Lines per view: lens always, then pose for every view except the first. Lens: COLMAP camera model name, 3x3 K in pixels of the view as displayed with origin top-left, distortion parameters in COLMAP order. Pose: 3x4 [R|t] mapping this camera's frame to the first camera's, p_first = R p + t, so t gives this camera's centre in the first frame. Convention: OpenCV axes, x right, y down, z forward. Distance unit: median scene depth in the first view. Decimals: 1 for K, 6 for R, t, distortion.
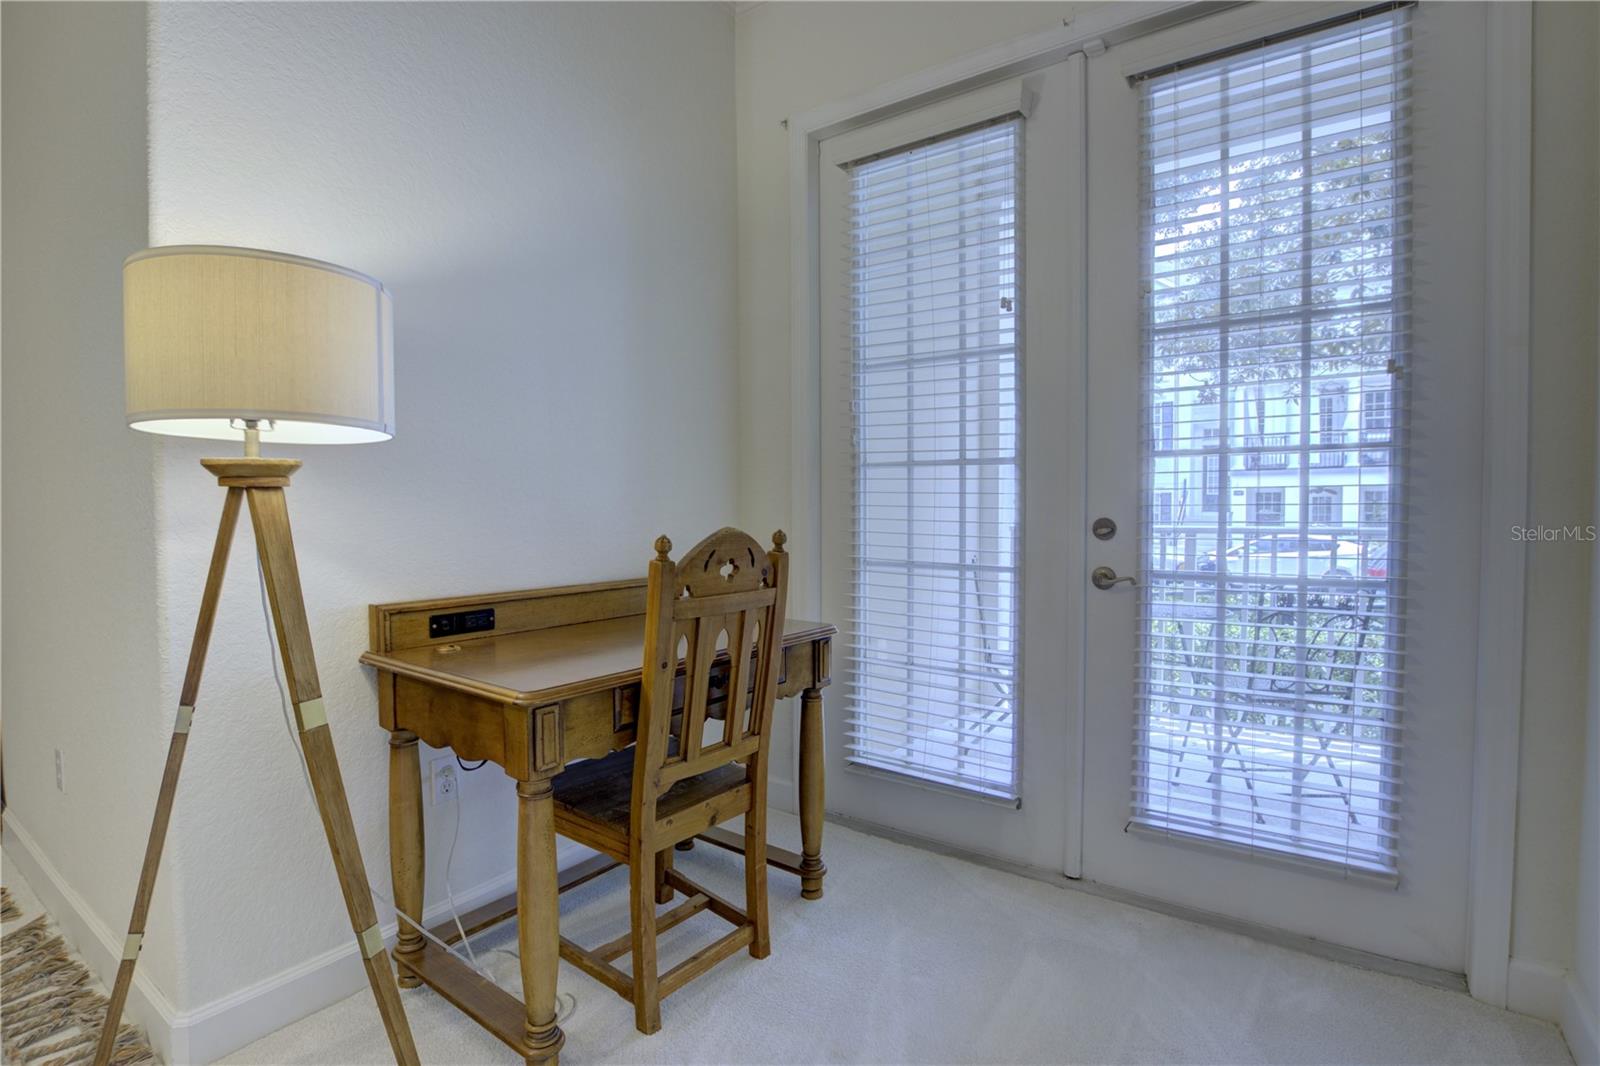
lens RADIAL K [[777.7, 0, 800.0], [0, 777.7, 533.0], [0, 0, 1]] dist [-0.039122, -0.000132]
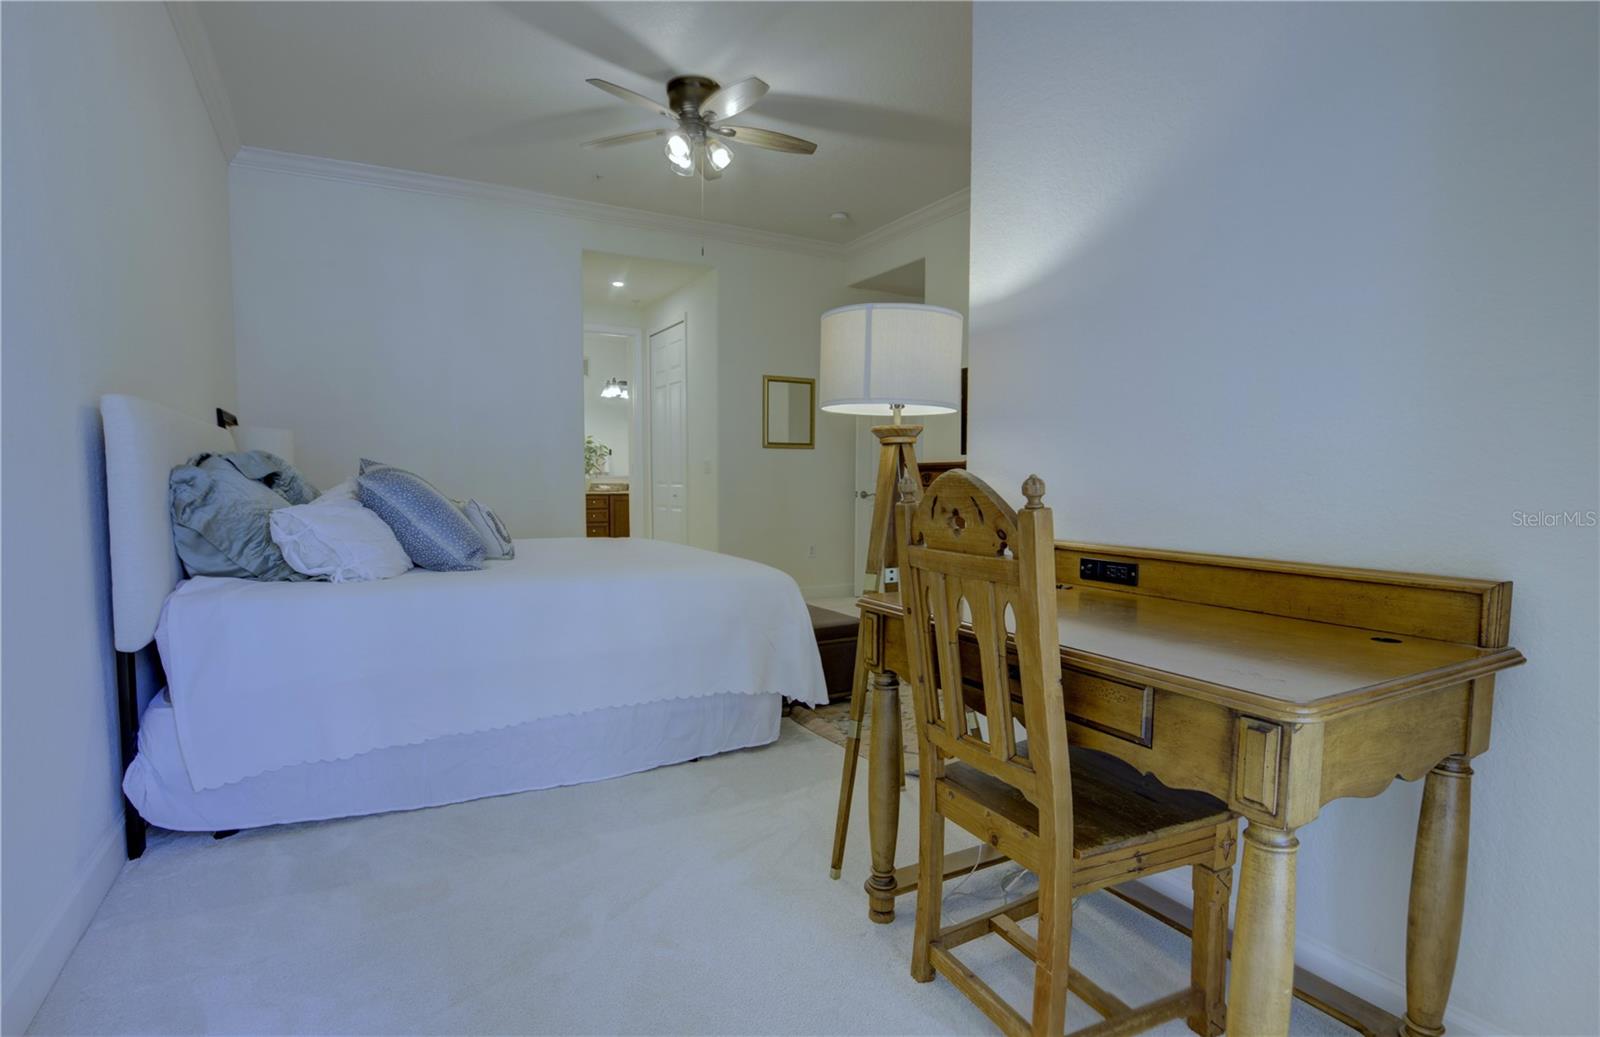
lens RADIAL K [[851.9, 0, 800.0], [0, 851.9, 518.5], [0, 0, 1]] dist [-0.000243, -0.000023]
pose [[-0.442847, 0.046178, -0.895407, 0.731749], [-0.032273, 0.997205, 0.067389, -0.012103], [0.896016, 0.058741, -0.440118, 1.162119]]
